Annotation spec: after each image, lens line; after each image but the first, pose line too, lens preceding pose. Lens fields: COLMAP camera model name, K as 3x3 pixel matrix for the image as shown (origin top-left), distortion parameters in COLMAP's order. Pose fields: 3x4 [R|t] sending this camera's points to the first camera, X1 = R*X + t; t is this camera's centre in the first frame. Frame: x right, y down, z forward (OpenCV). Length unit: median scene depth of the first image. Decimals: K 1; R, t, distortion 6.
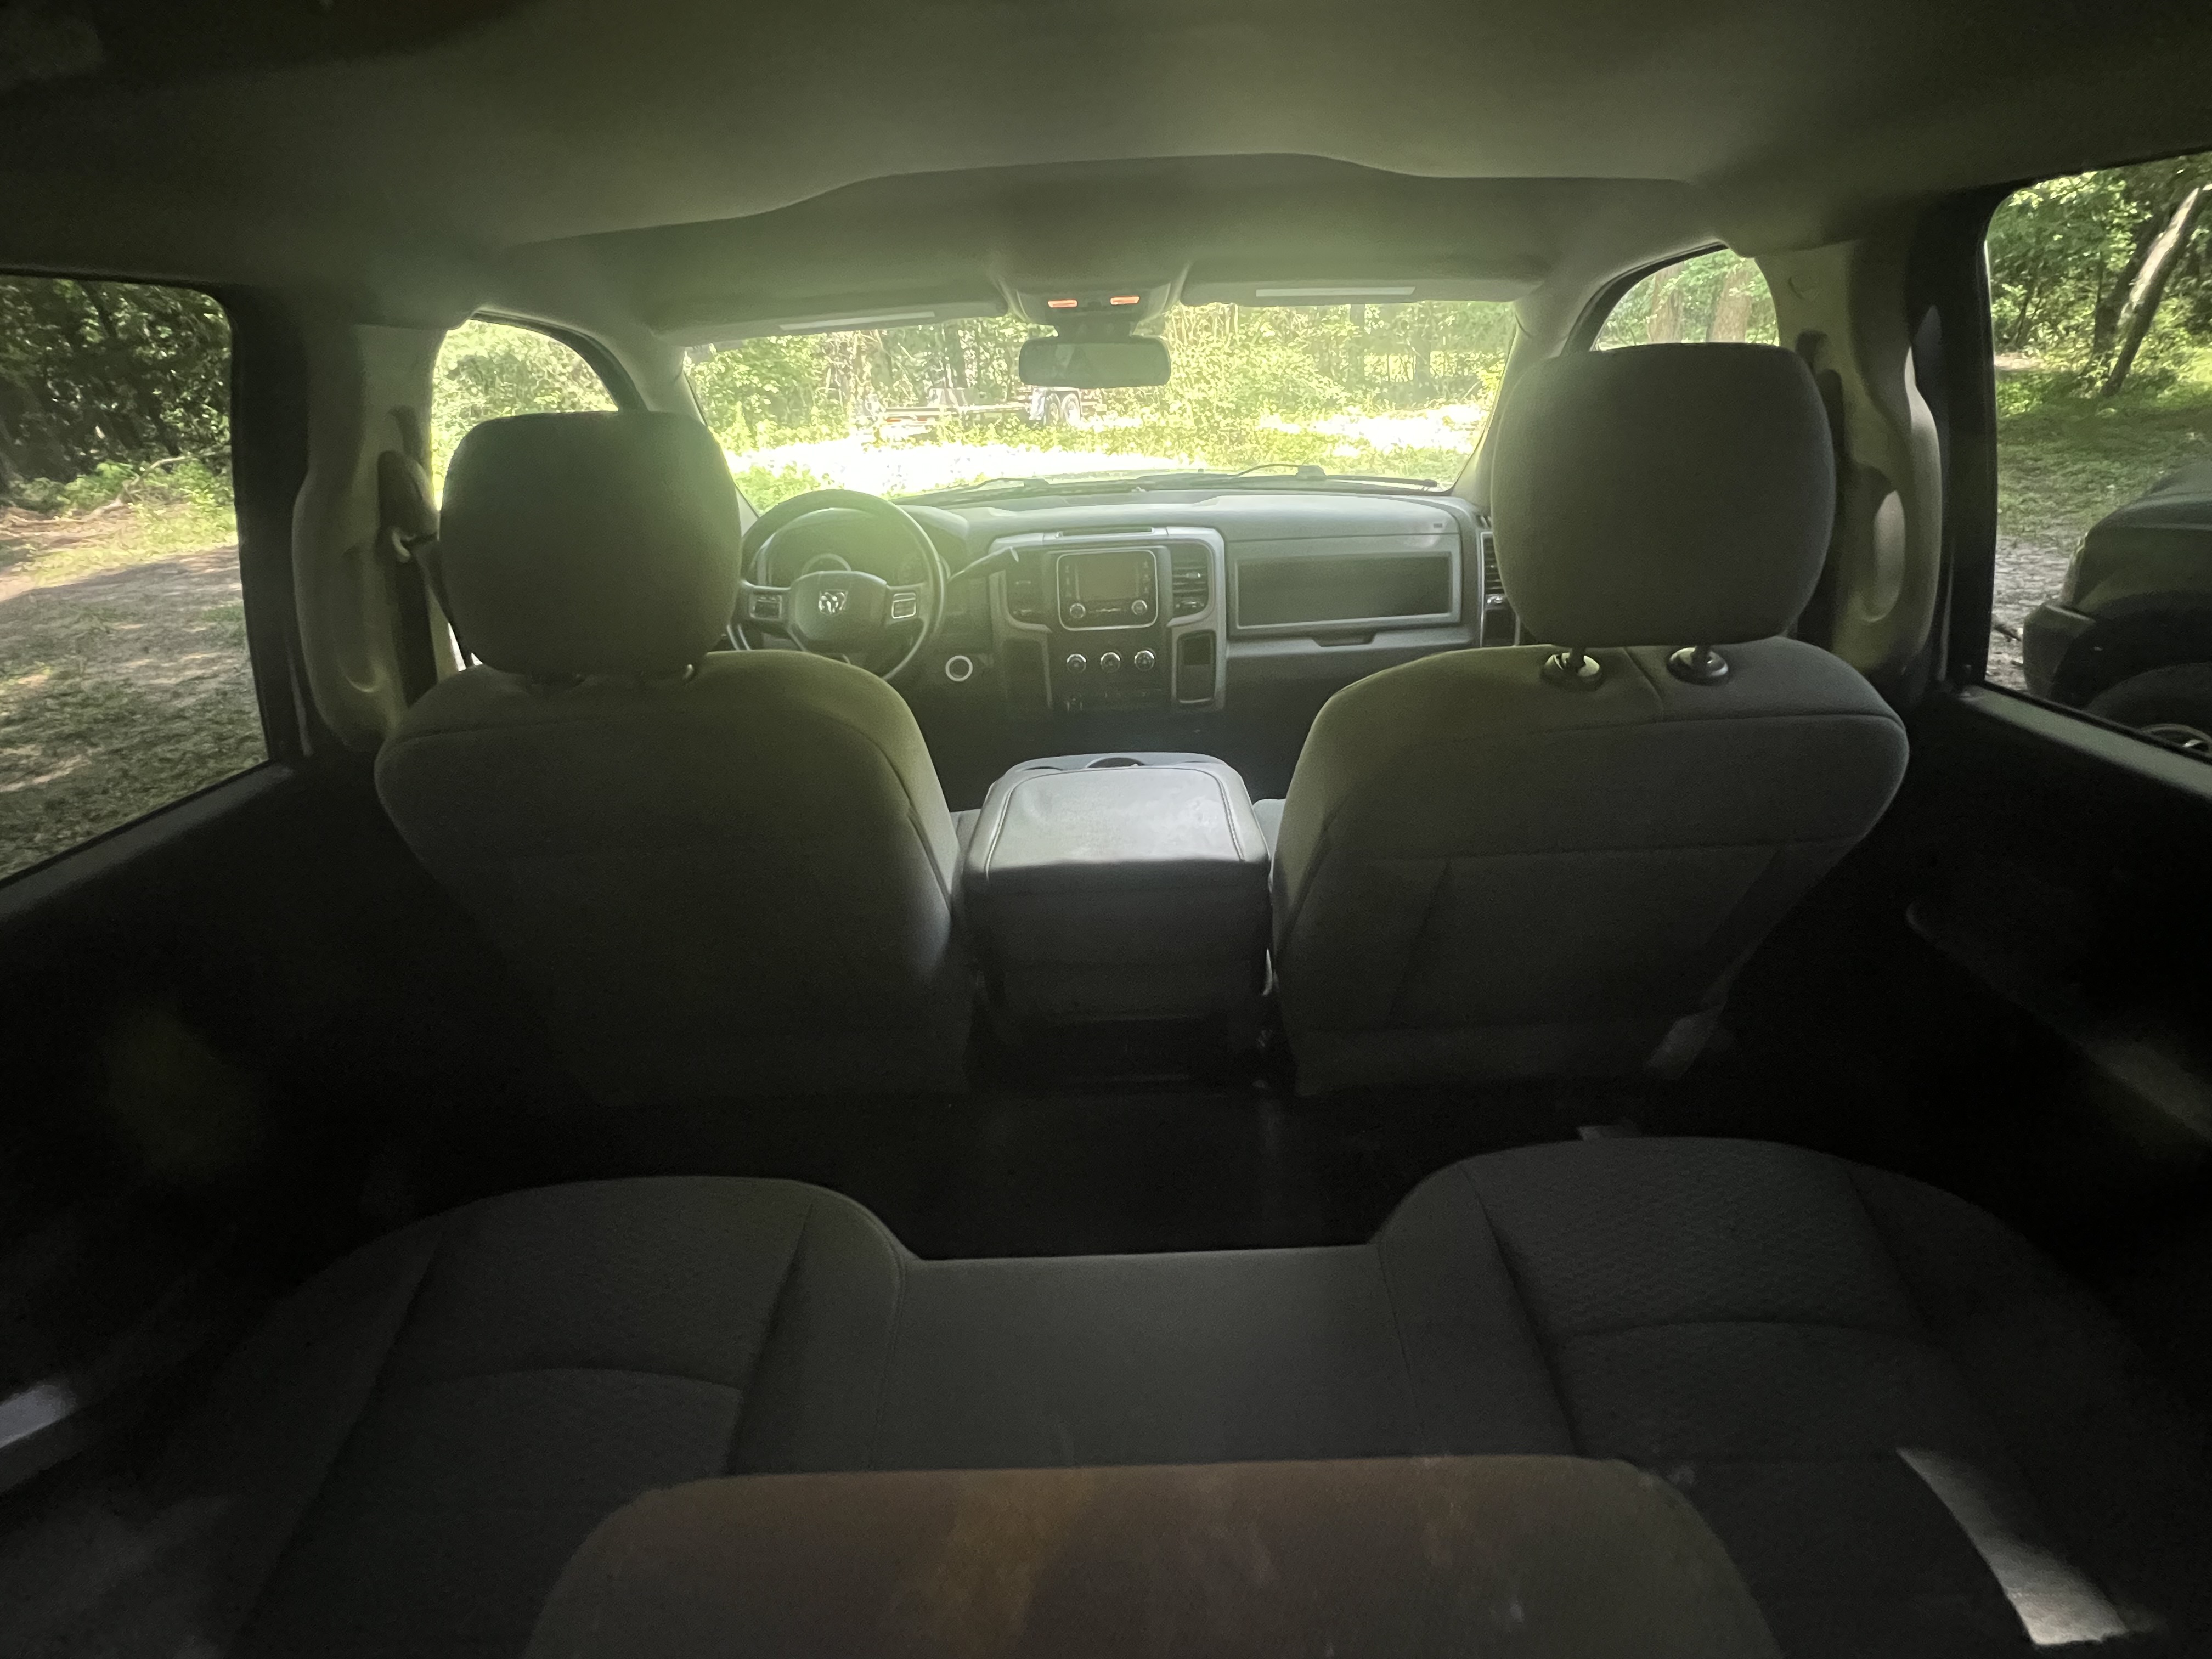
lens RADIAL K [[971.0, 0, 1094.6], [0, 971.0, 827.2], [0, 0, 1]] dist [0.000795, 0.000030]
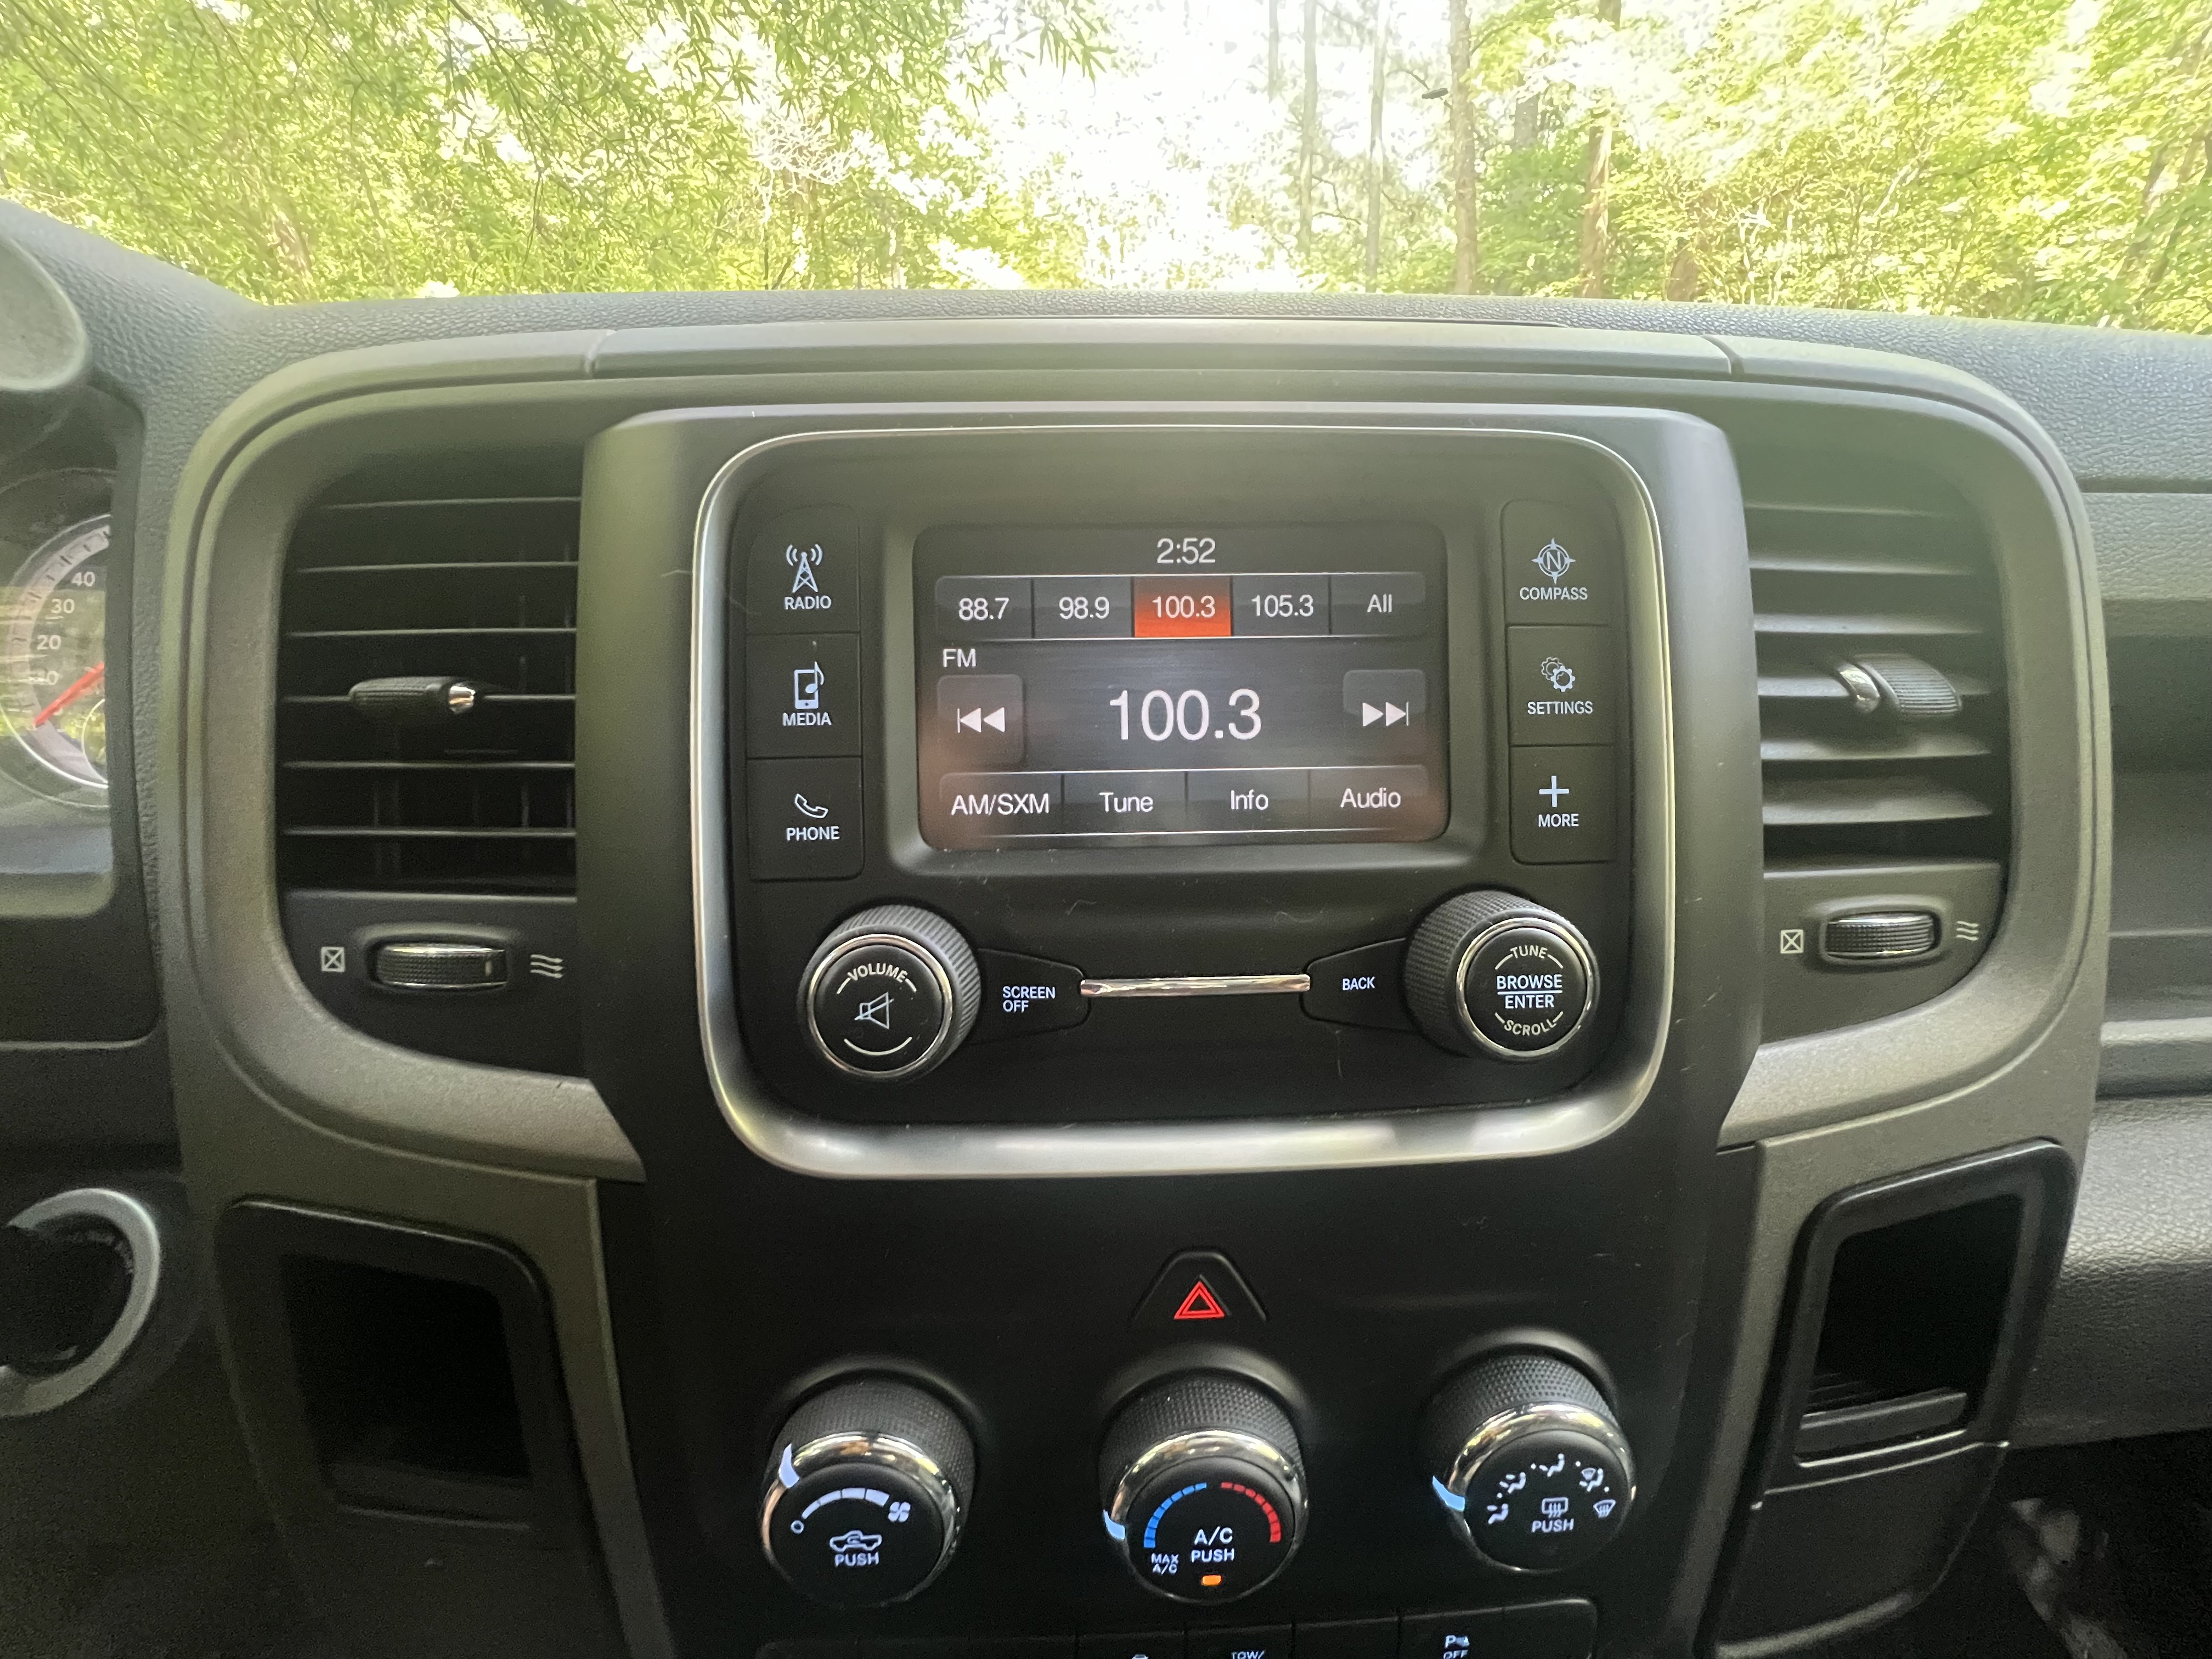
lens RADIAL K [[884.9, 0, 1095.9], [0, 884.9, 824.2], [0, 0, 1]] dist [-0.003041, 0.000336]
pose [[0.997420, 0.027649, 0.066242, -0.002583], [-0.018656, 0.990978, -0.132723, -0.183159], [-0.069314, 0.131145, 0.988937, 0.729463]]
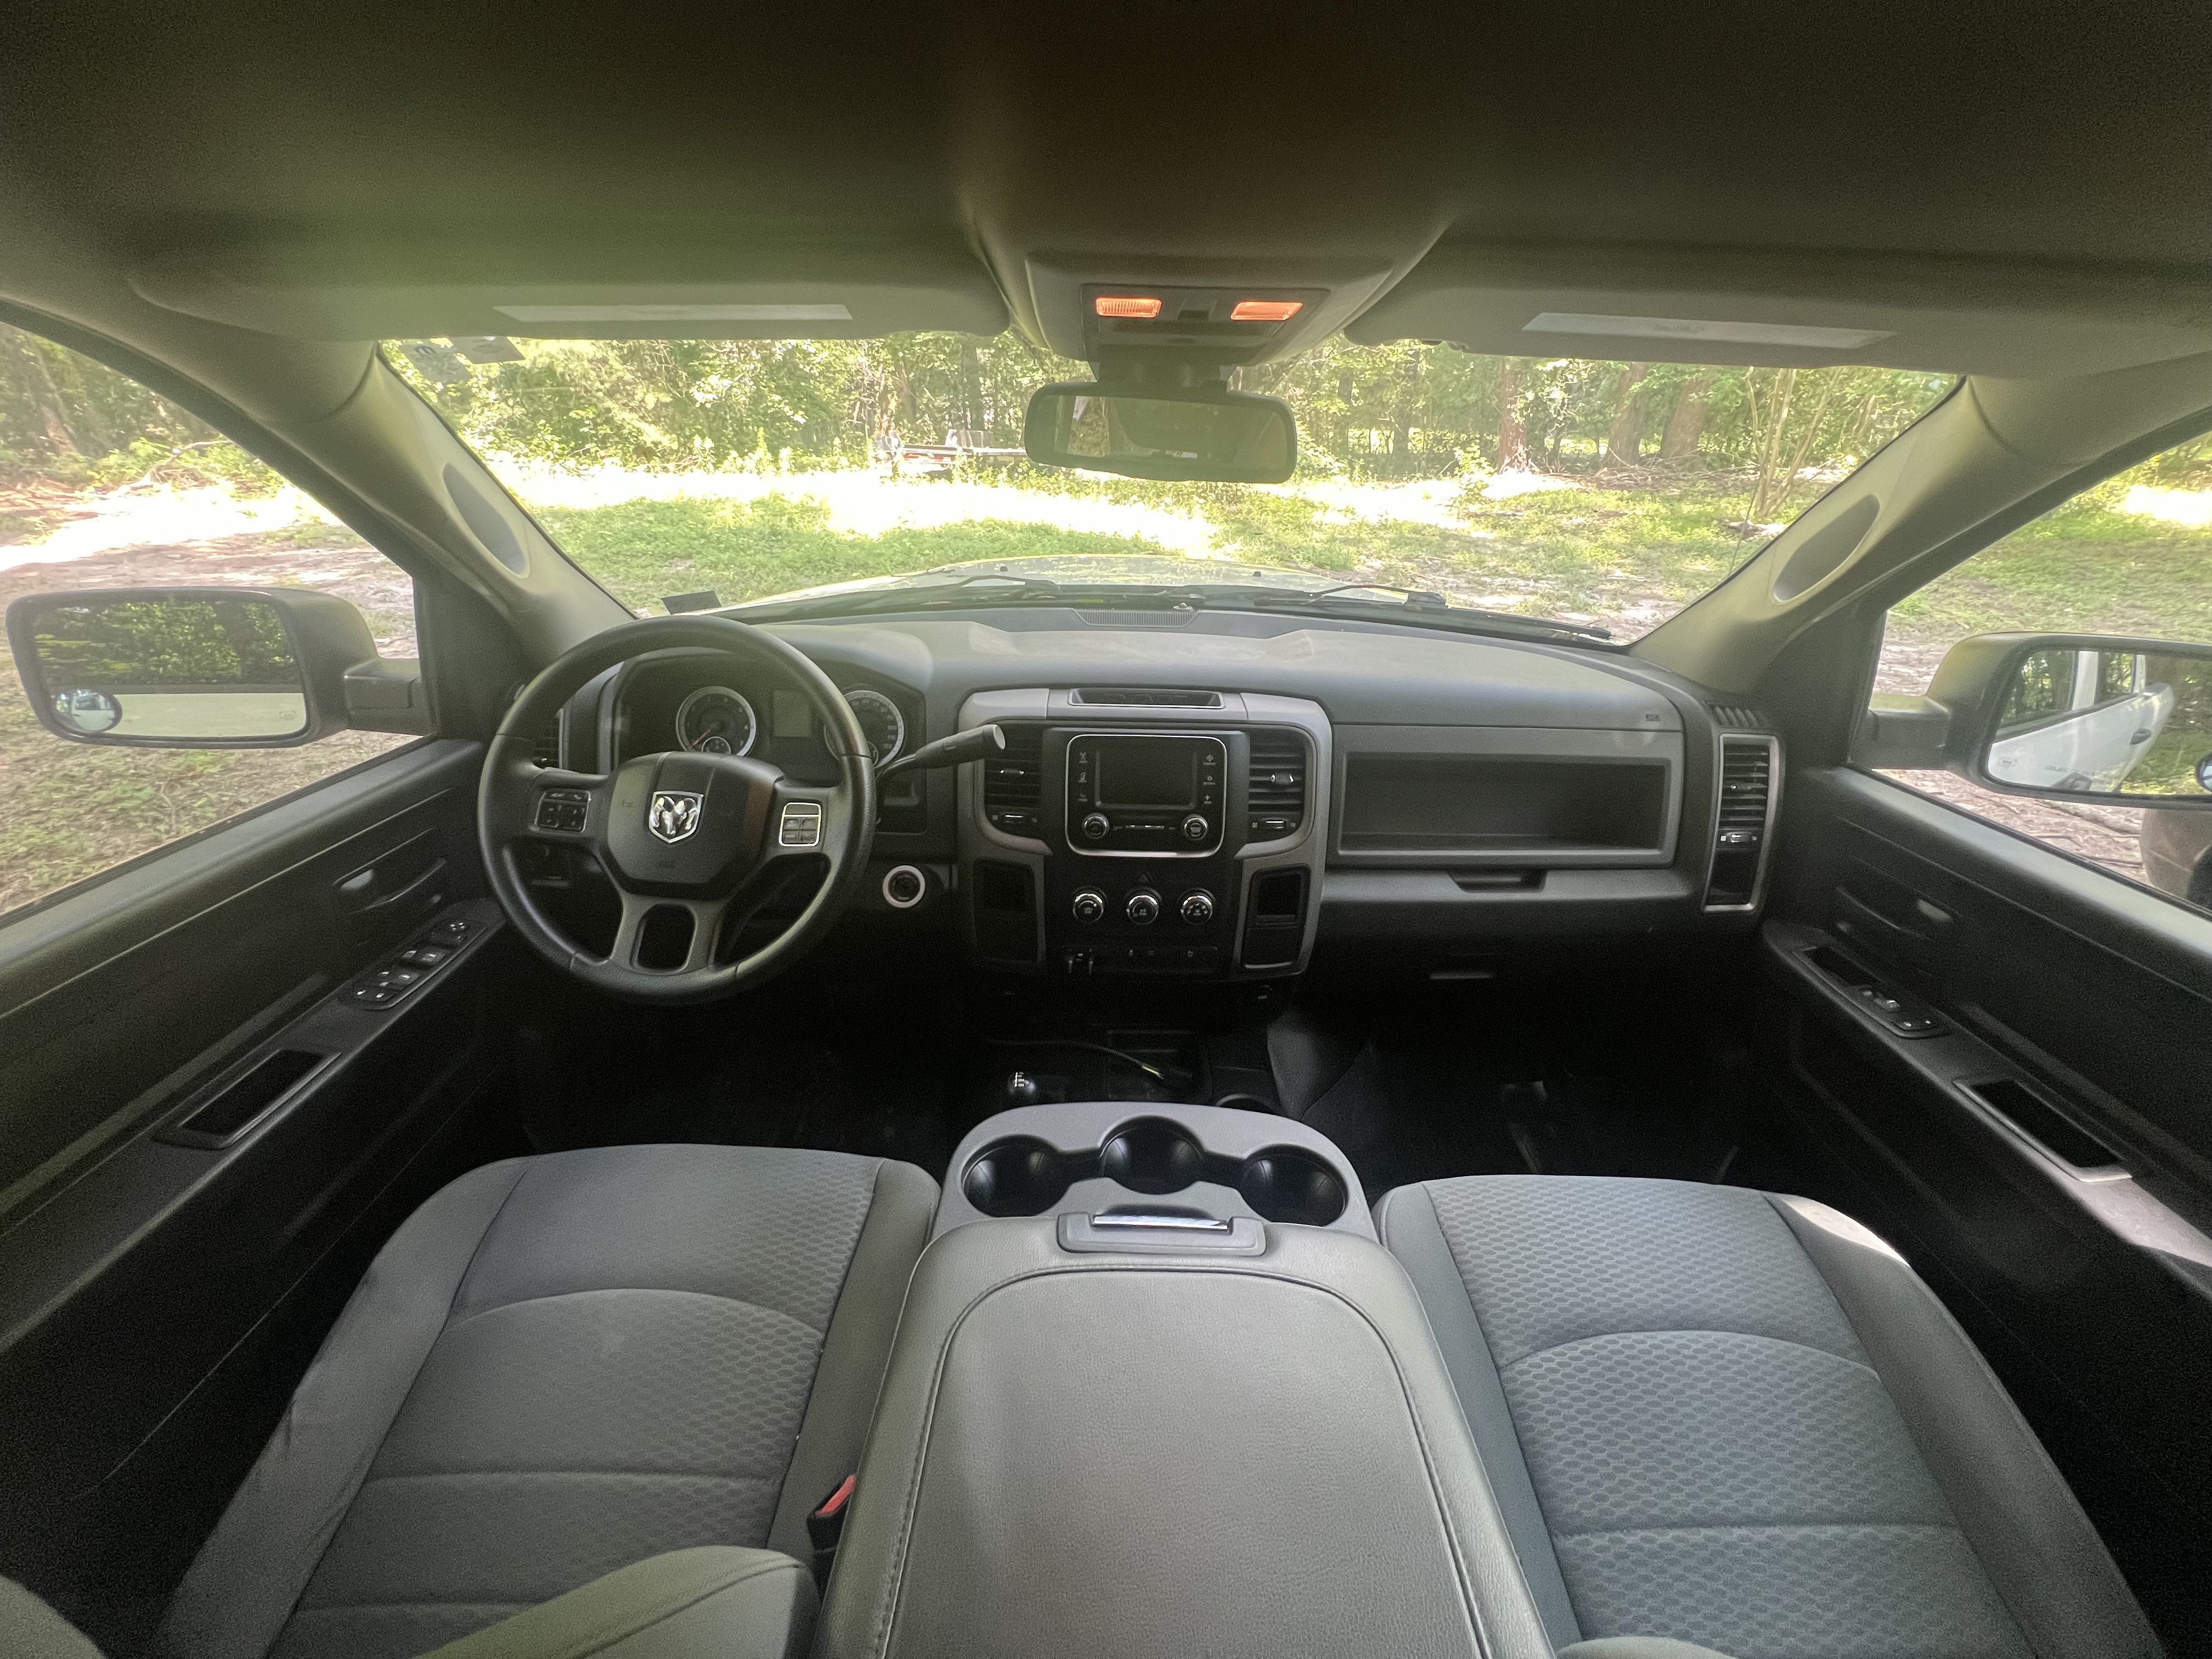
lens RADIAL K [[880.1, 0, 1102.6], [0, 880.1, 828.1], [0, 0, 1]] dist [-0.000087, -0.000189]
pose [[0.997643, 0.061828, 0.029749, -0.023998], [-0.061577, 0.998059, -0.009292, -0.173799], [-0.030266, 0.007439, 0.999514, 0.350803]]
